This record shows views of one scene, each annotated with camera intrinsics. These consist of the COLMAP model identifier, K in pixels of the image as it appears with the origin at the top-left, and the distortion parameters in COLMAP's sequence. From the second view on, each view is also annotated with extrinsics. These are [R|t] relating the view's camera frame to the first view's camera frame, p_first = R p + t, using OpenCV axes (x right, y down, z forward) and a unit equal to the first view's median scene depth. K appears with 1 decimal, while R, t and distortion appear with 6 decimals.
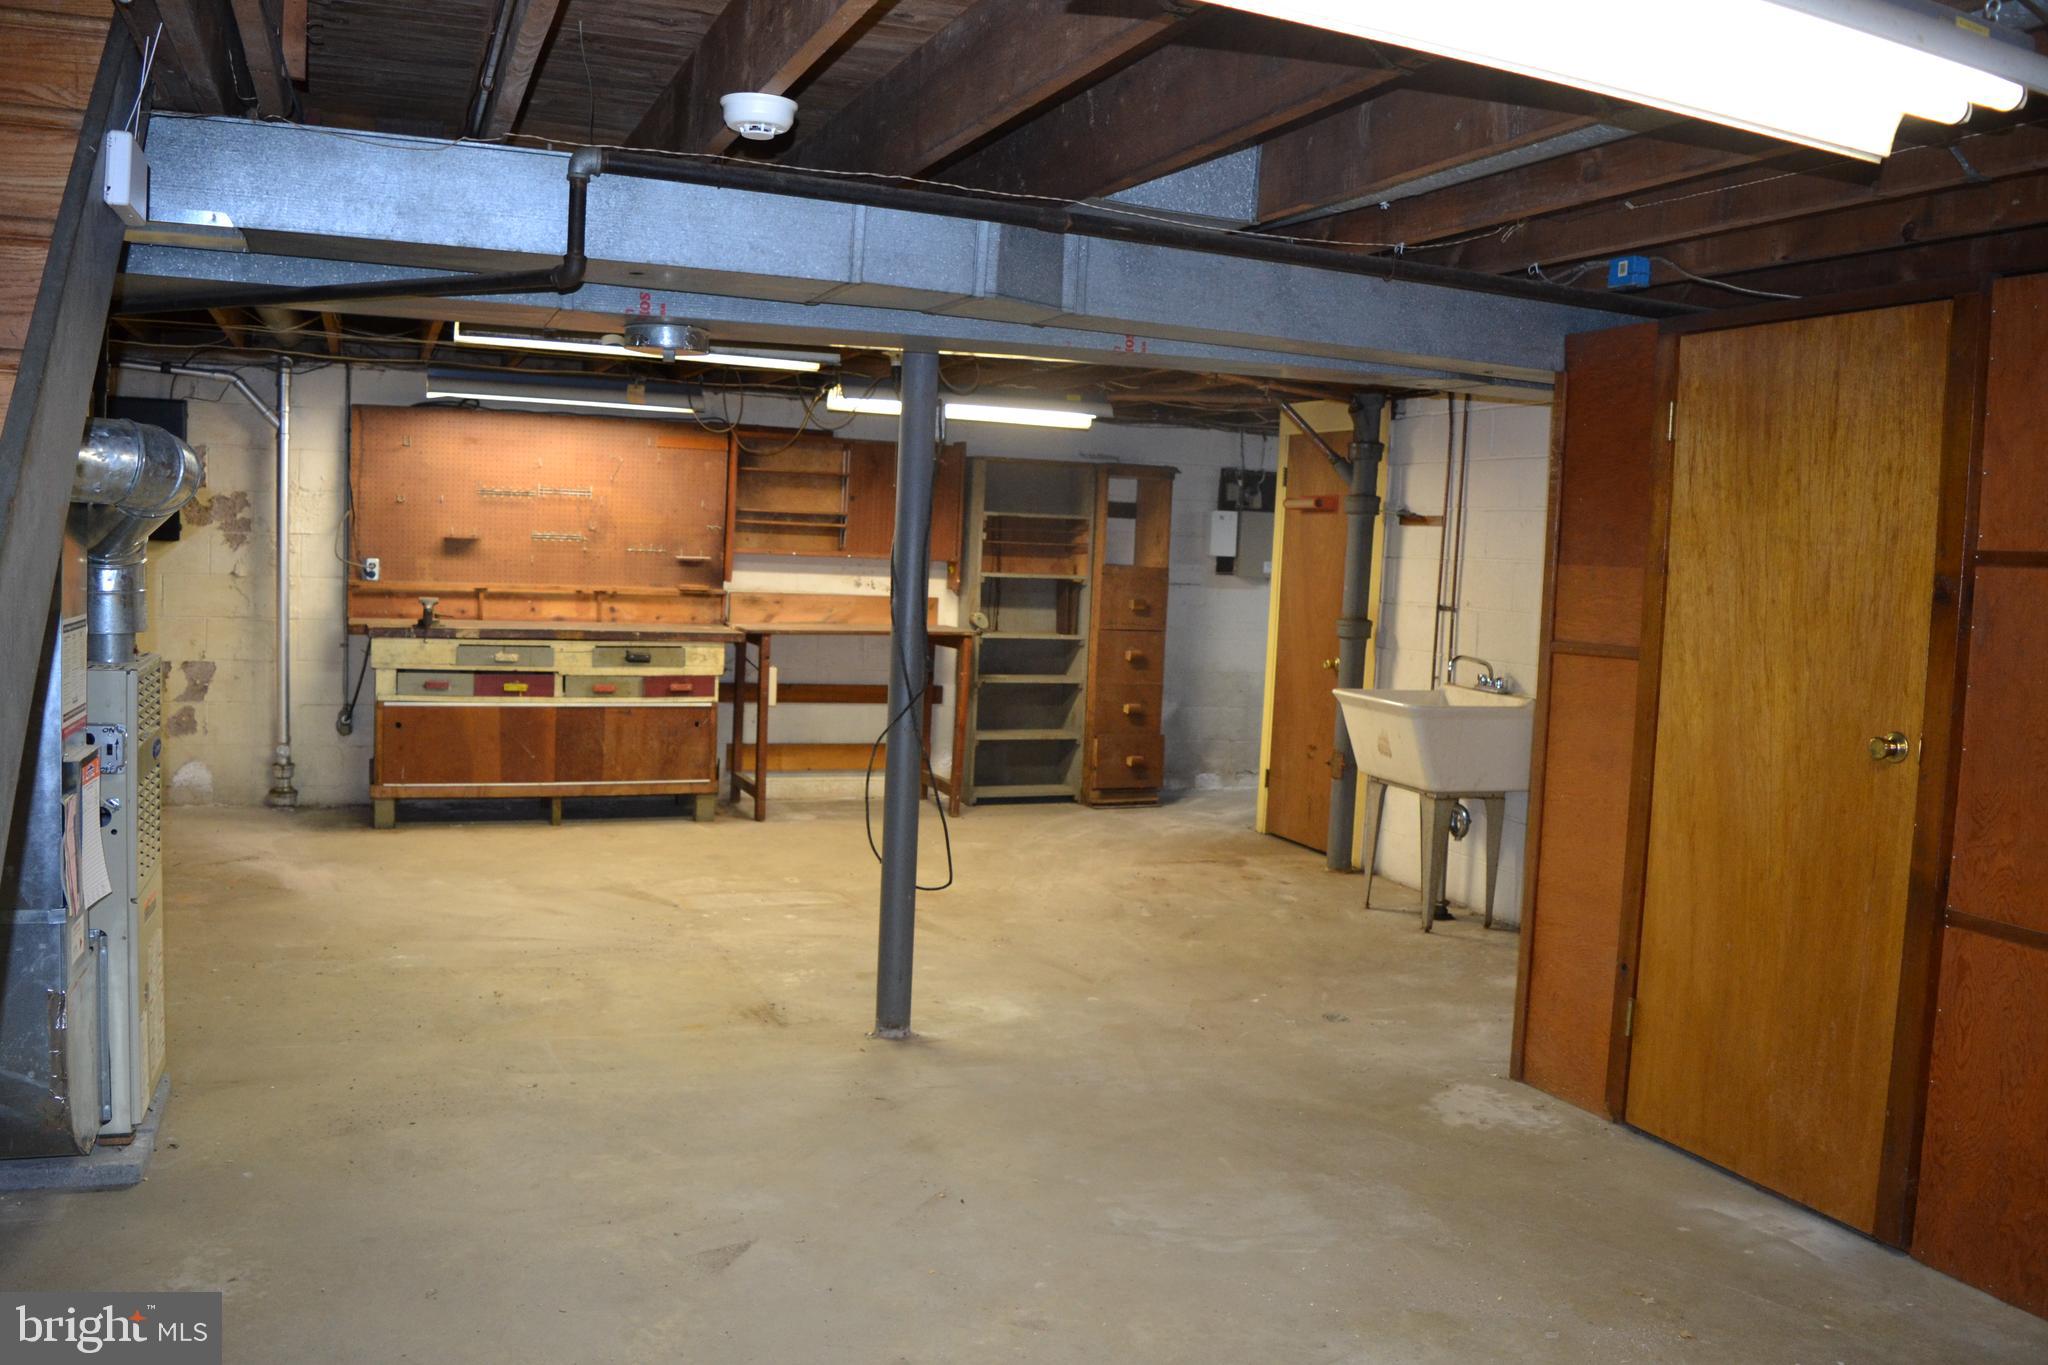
lens RADIAL K [[1630.6, 0, 1016.3], [0, 1630.6, 673.8], [0, 0, 1]] dist [-0.084395, 0.000725]
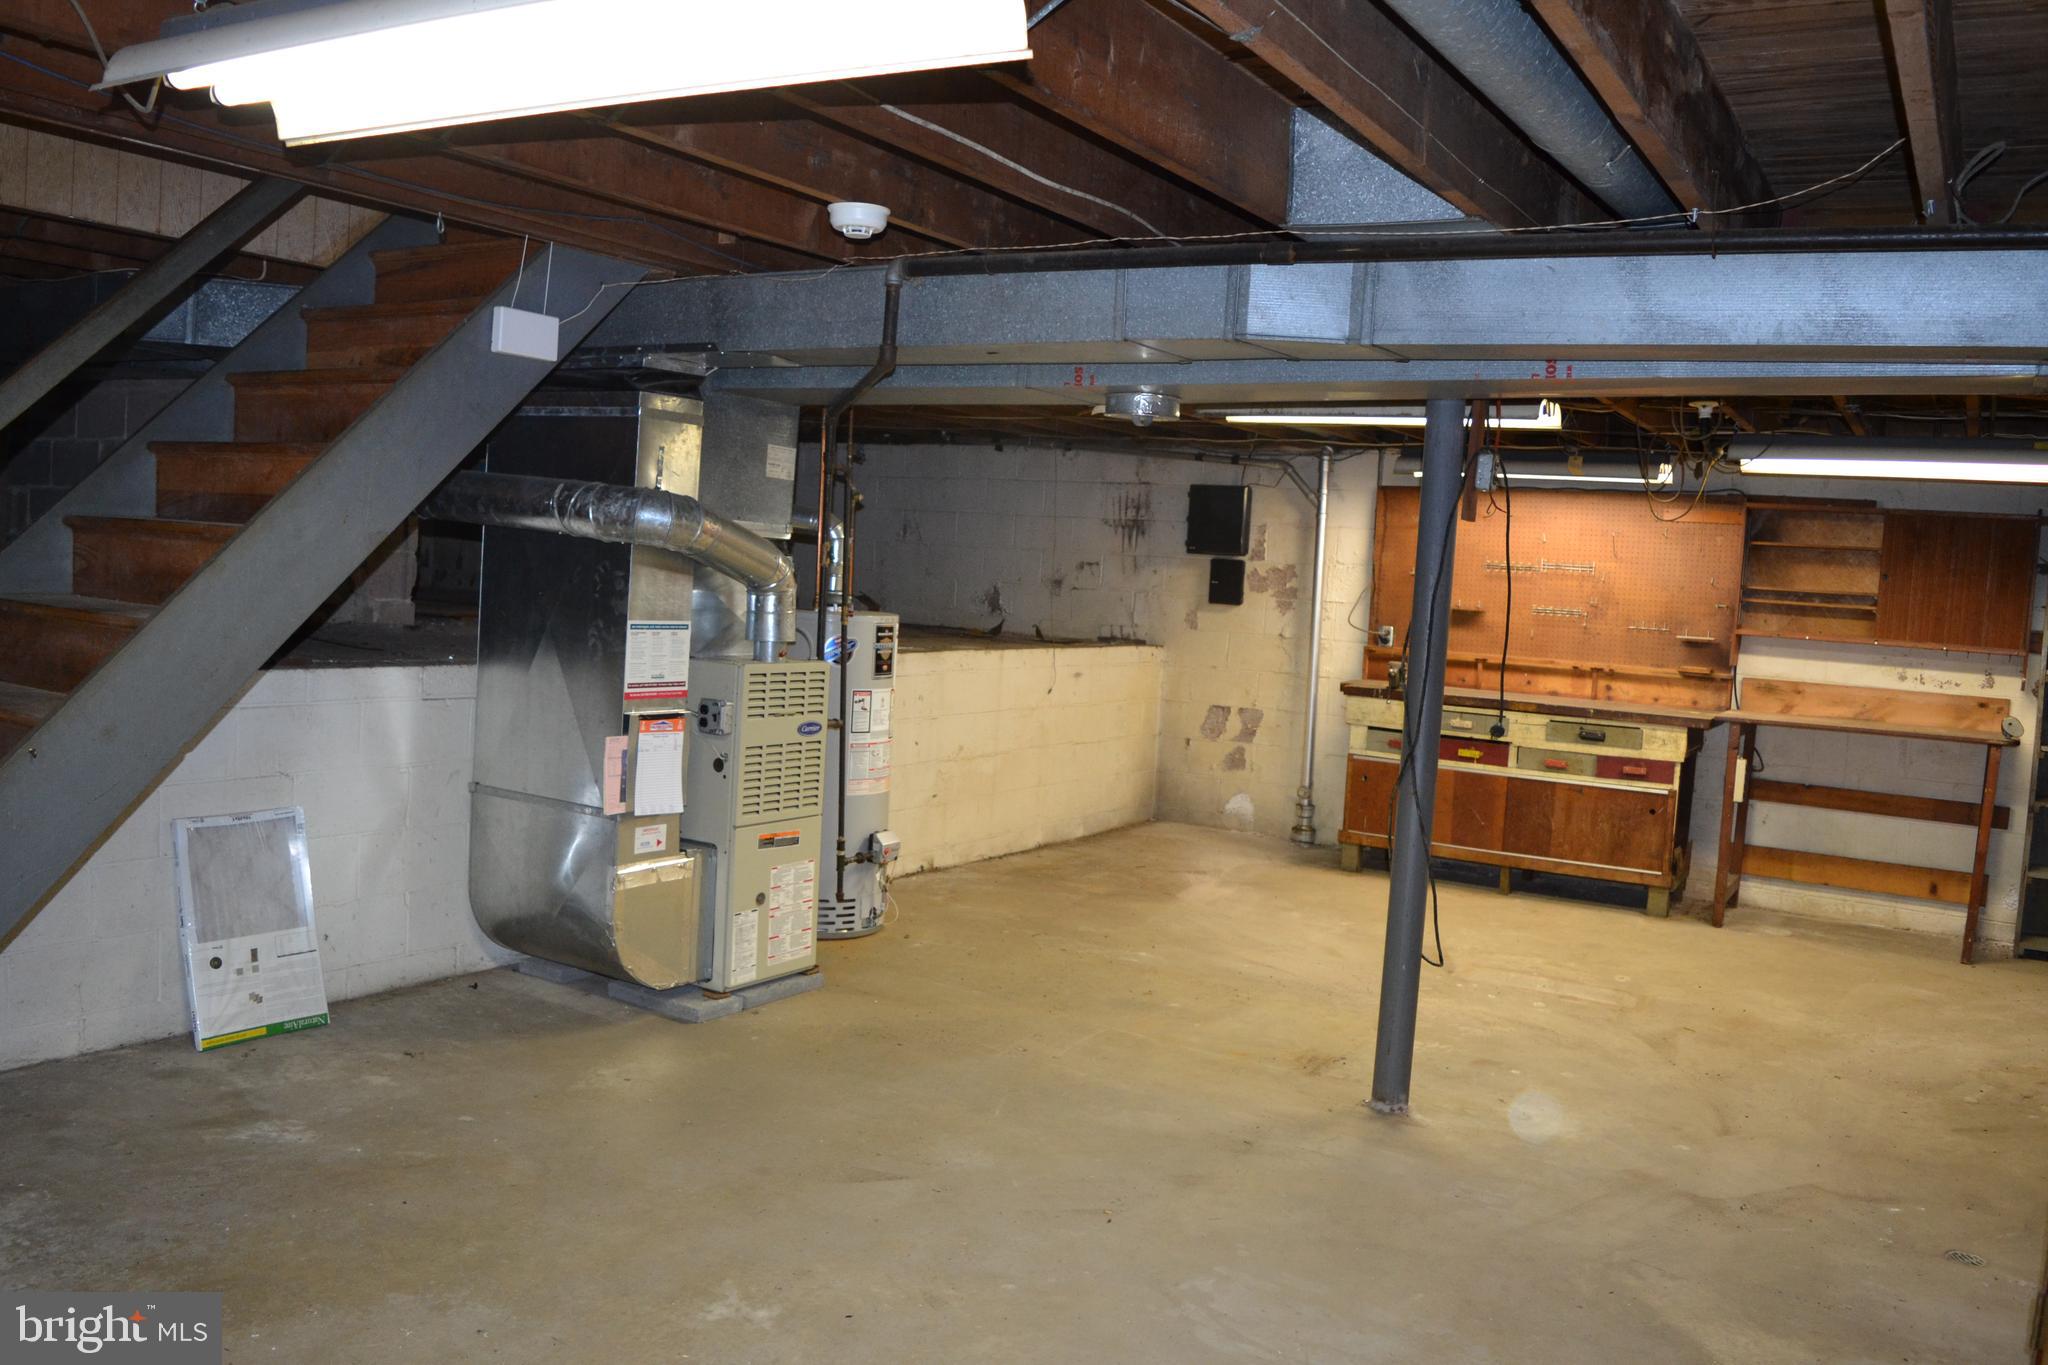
lens RADIAL K [[1630.6, 0, 1013.2], [0, 1630.6, 684.4], [0, 0, 1]] dist [-0.084395, 0.000725]
pose [[0.594746, 0.051582, -0.802257, 0.336548], [-0.097406, 0.995211, -0.008223, 0.001287], [0.797991, 0.083035, 0.596922, 0.143754]]
